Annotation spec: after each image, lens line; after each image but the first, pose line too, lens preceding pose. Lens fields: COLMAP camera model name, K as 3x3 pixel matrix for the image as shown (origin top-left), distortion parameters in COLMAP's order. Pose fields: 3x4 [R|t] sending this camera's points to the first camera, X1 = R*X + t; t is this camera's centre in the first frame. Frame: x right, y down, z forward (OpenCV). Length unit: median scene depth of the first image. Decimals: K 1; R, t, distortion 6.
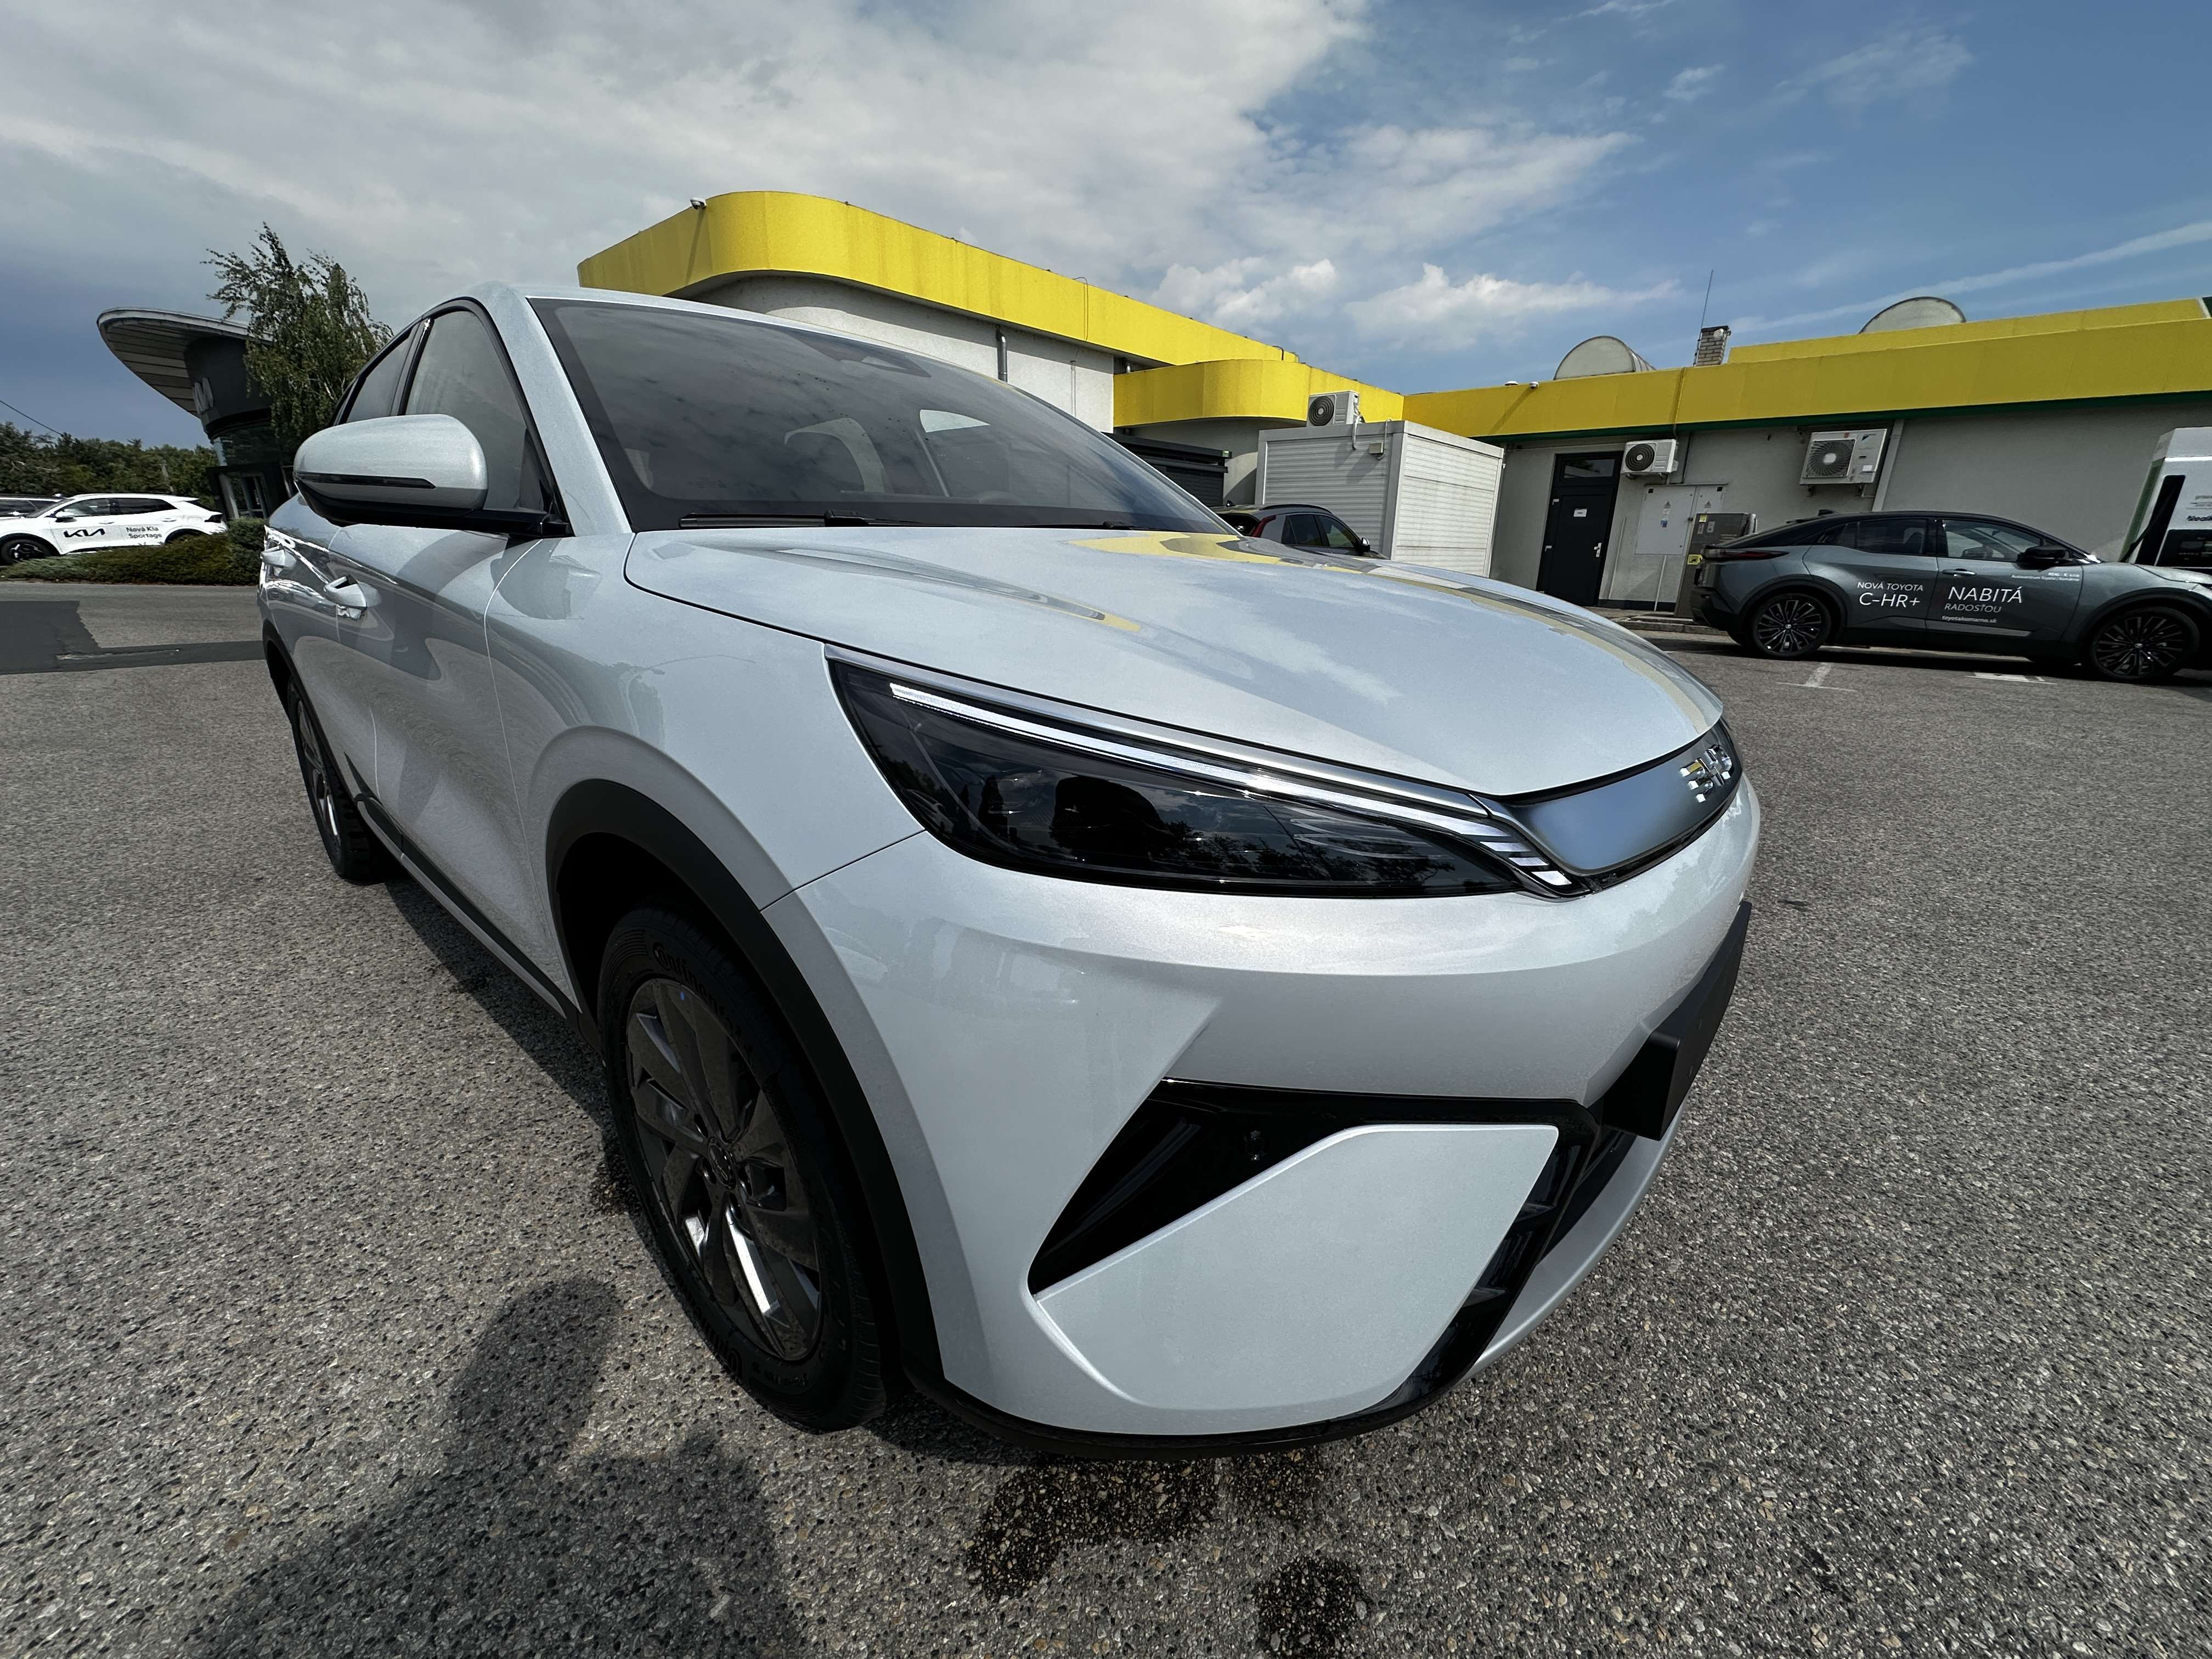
lens RADIAL K [[889.7, 0, 1109.3], [0, 889.7, 835.1], [0, 0, 1]] dist [-0.008431, 0.002149]
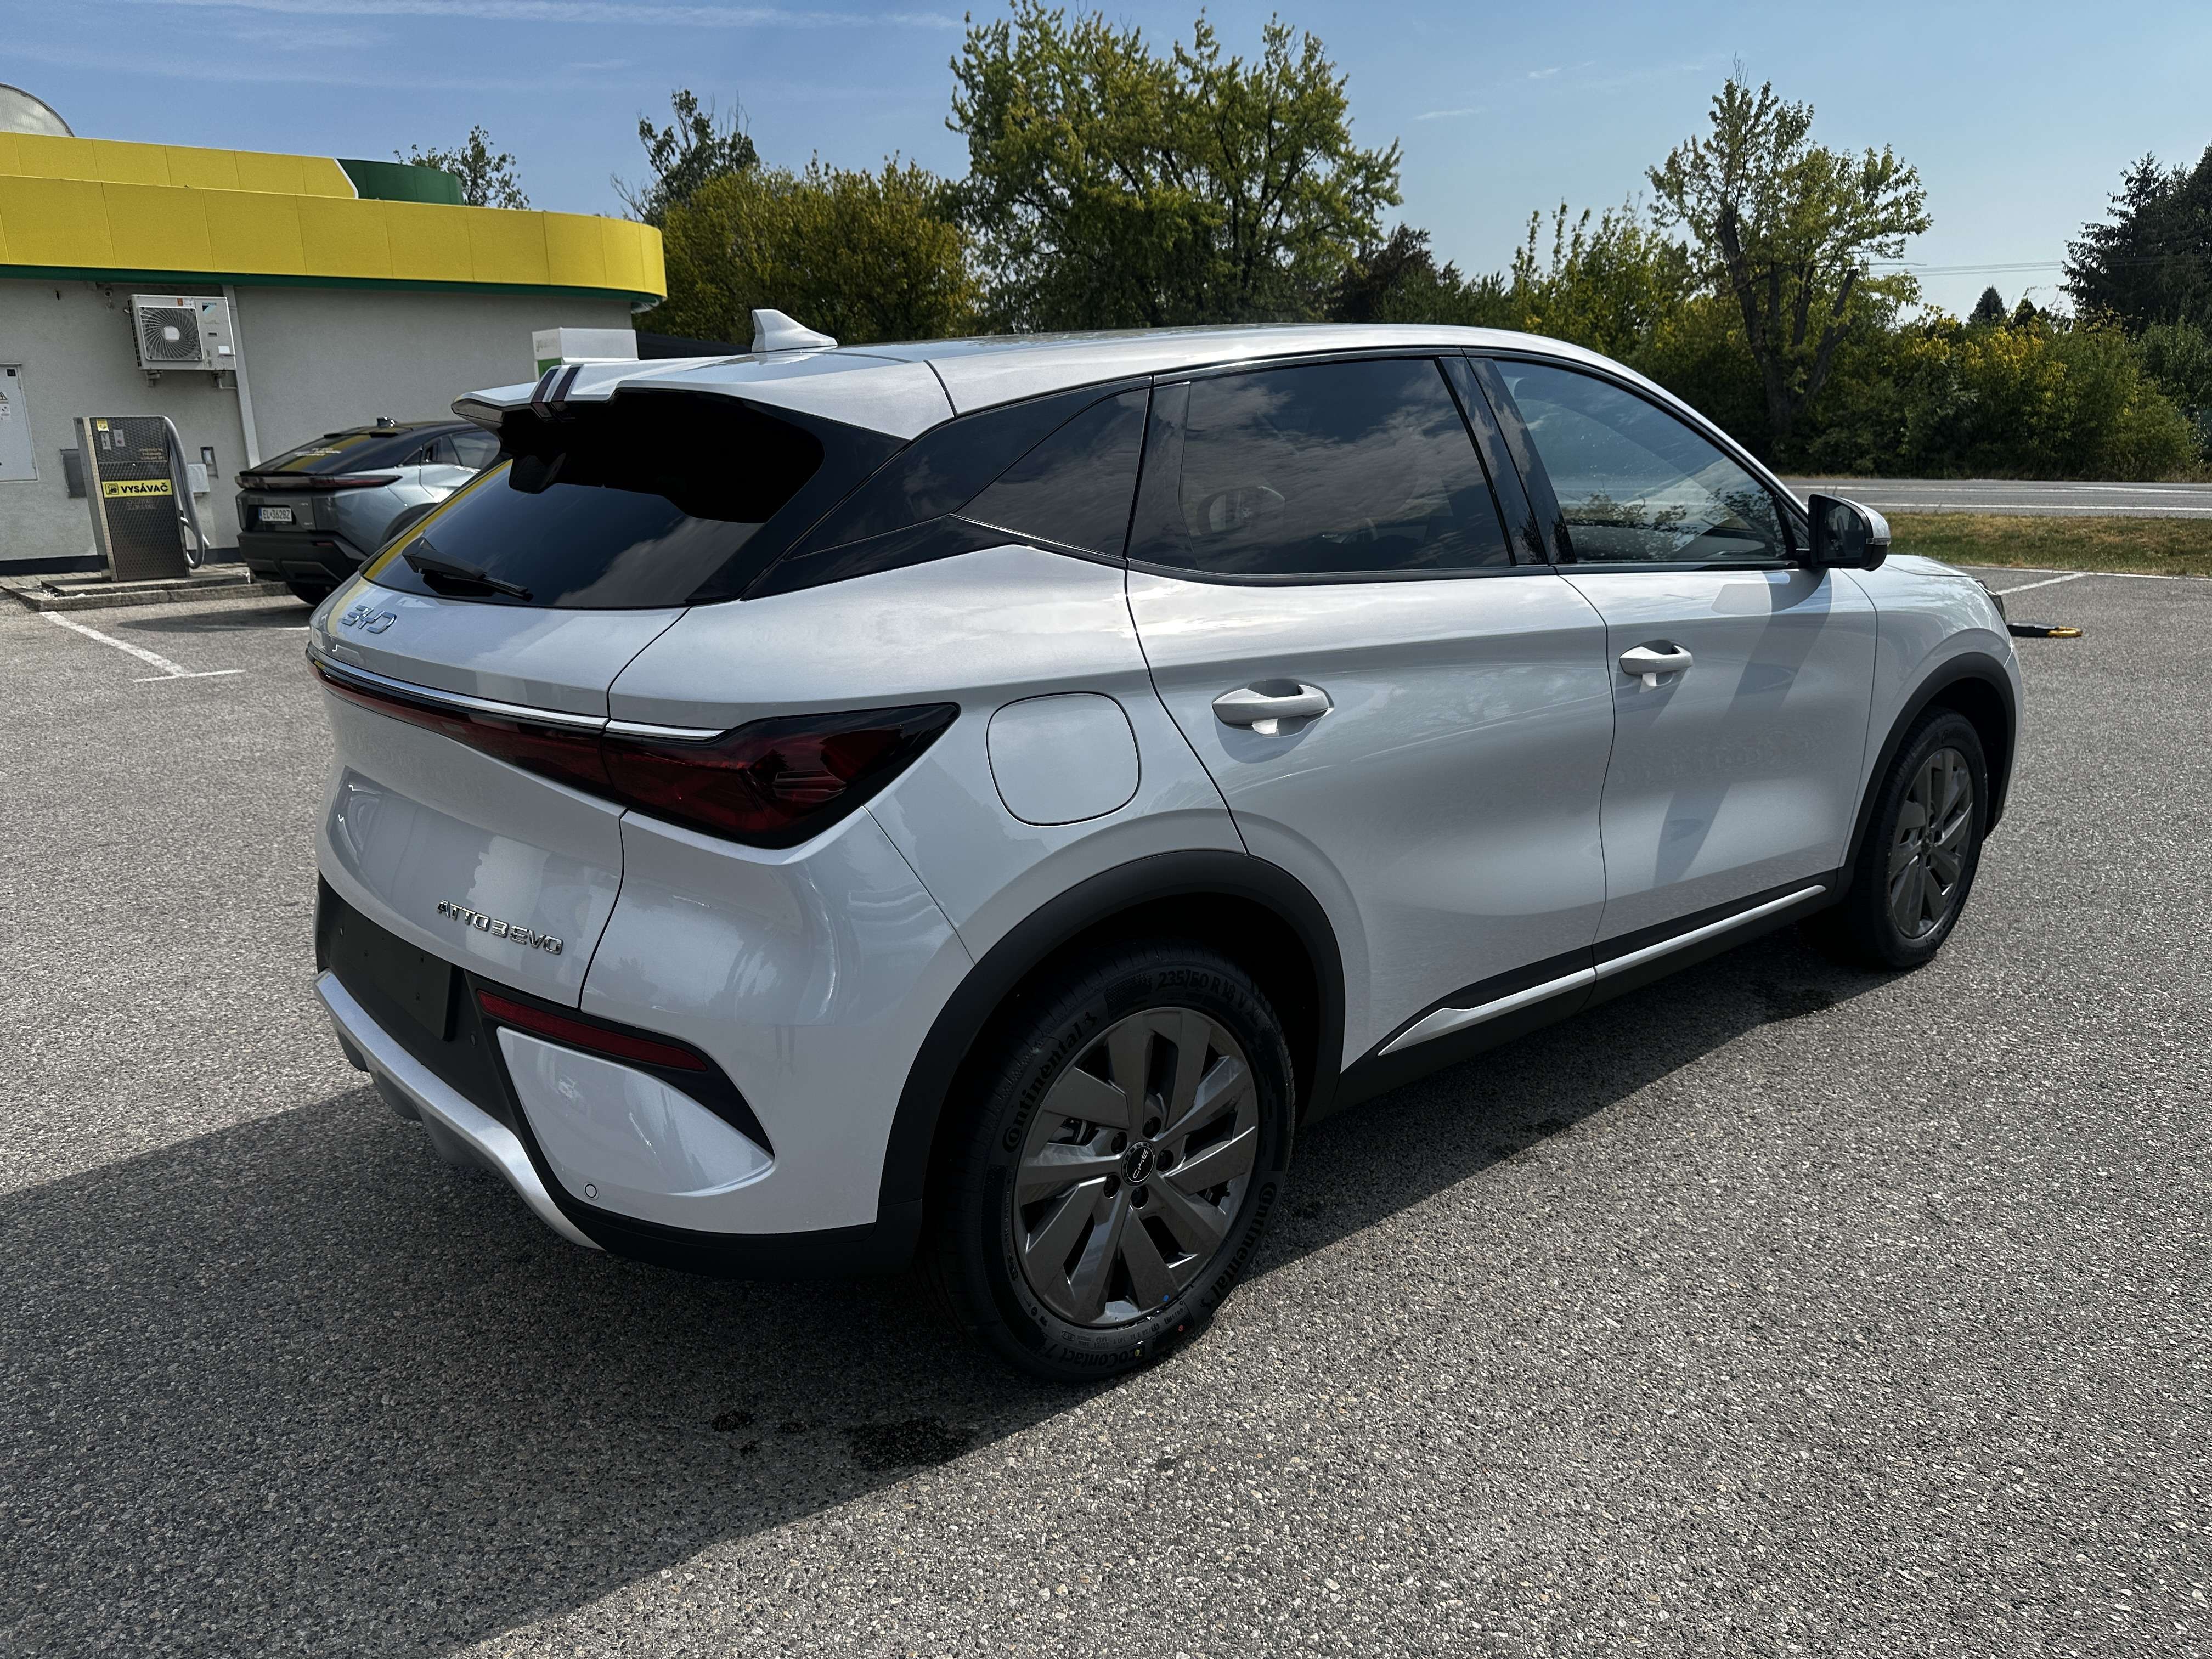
lens RADIAL K [[1576.8, 0, 1106.0], [0, 1576.8, 829.5], [0, 0, 1]] dist [0.052821, -0.061873]
pose [[0.131468, -0.264390, 0.955413, -1.857311], [0.328856, 0.920833, 0.209569, -0.466925], [-0.935184, 0.286642, 0.208007, 0.887737]]
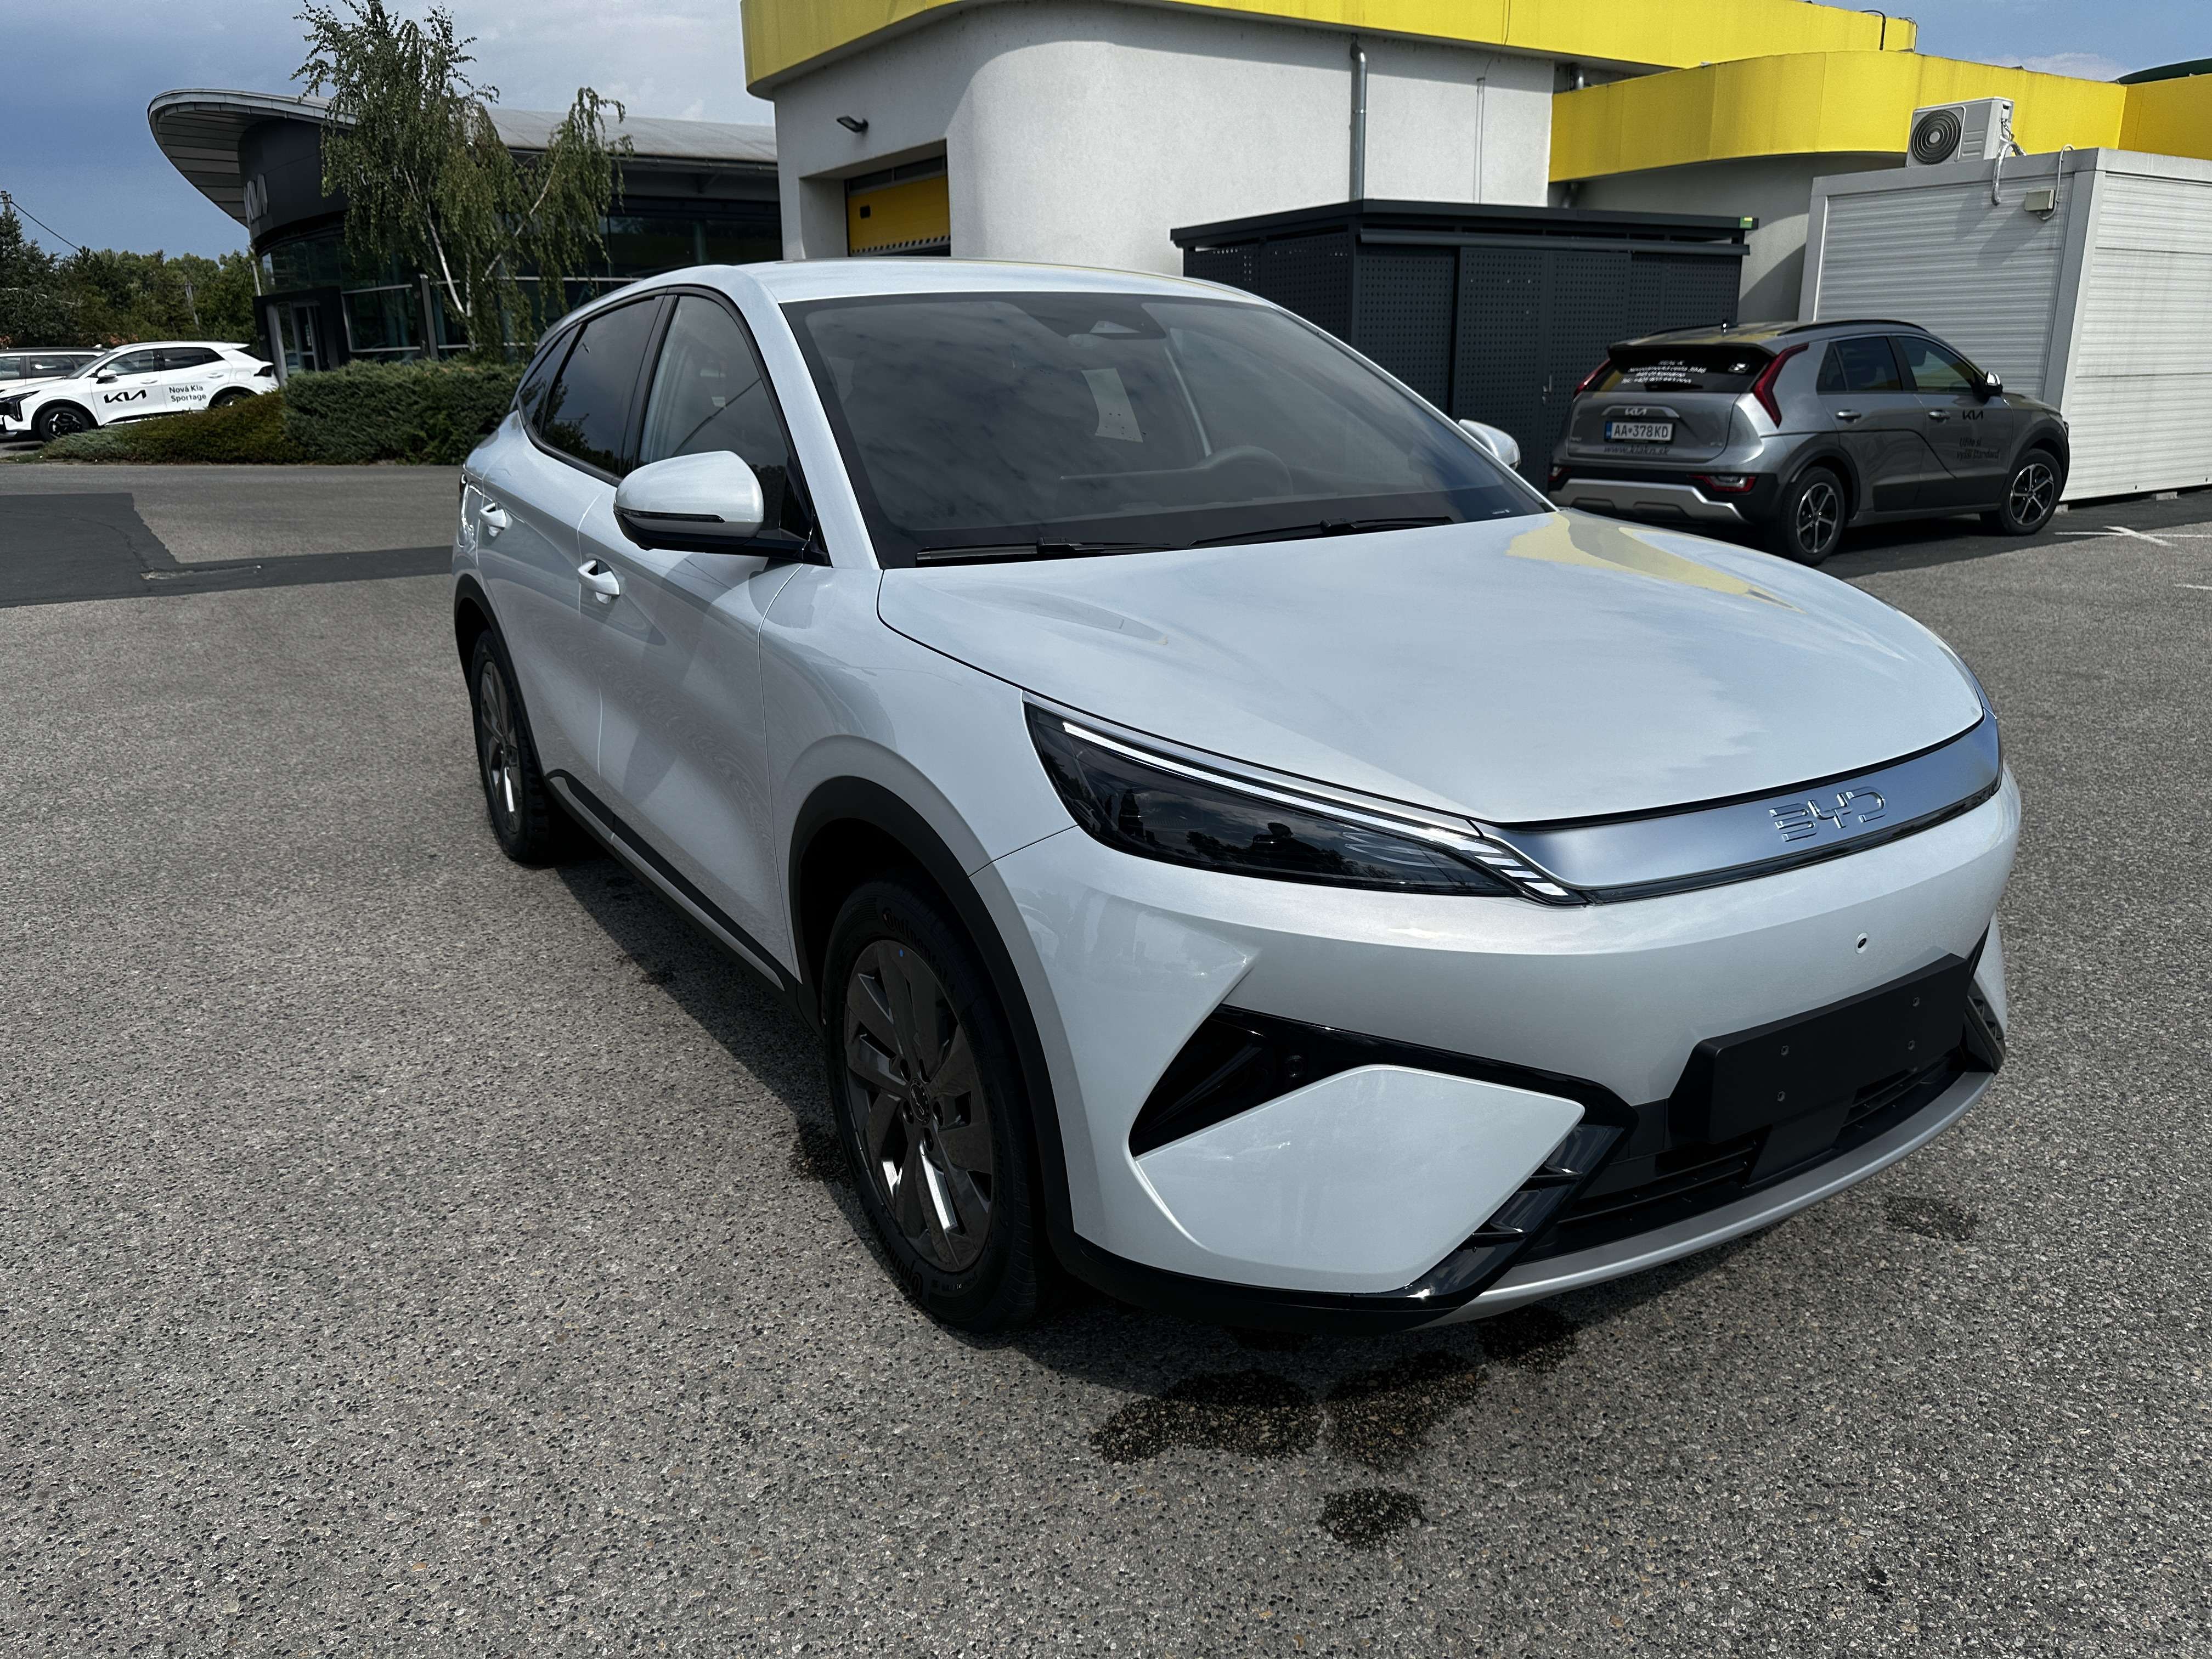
lens RADIAL K [[1596.0, 0, 1081.0], [0, 1596.0, 819.0], [0, 0, 1]] dist [0.005498, -0.009649]
pose [[0.958089, 0.050417, -0.281998, 0.155460], [-0.059707, 0.997917, -0.024441, 0.013815], [0.280179, 0.040254, 0.959103, -0.440992]]
